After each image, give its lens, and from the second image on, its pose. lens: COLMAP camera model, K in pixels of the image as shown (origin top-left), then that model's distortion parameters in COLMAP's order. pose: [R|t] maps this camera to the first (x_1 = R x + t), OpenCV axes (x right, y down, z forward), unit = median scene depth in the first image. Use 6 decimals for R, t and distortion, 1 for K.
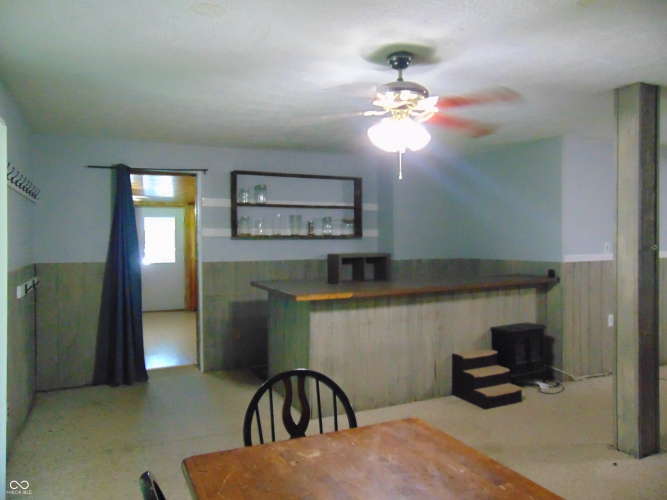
lens RADIAL K [[496.7, 0, 333.5], [0, 496.7, 250.0], [0, 0, 1]] dist [-0.035573, 0.063921]
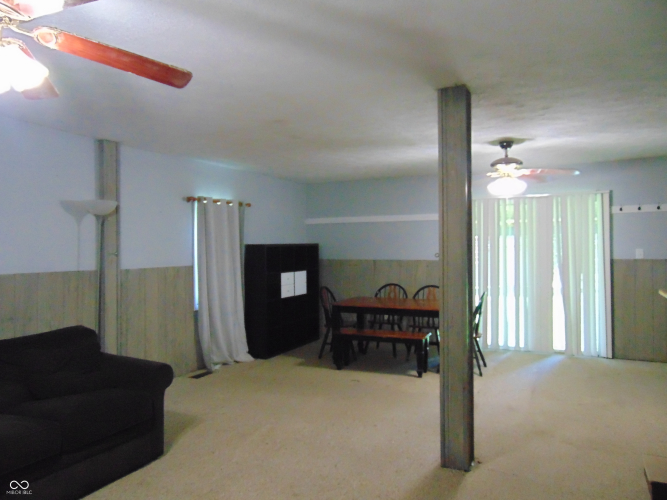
lens RADIAL K [[498.6, 0, 333.5], [0, 498.6, 250.0], [0, 0, 1]] dist [-0.037129, 0.003572]
pose [[-0.783571, 0.021915, -0.620916, 1.019313], [0.012617, 0.999733, 0.019362, -0.025263], [0.621174, 0.007337, -0.783638, 1.173184]]
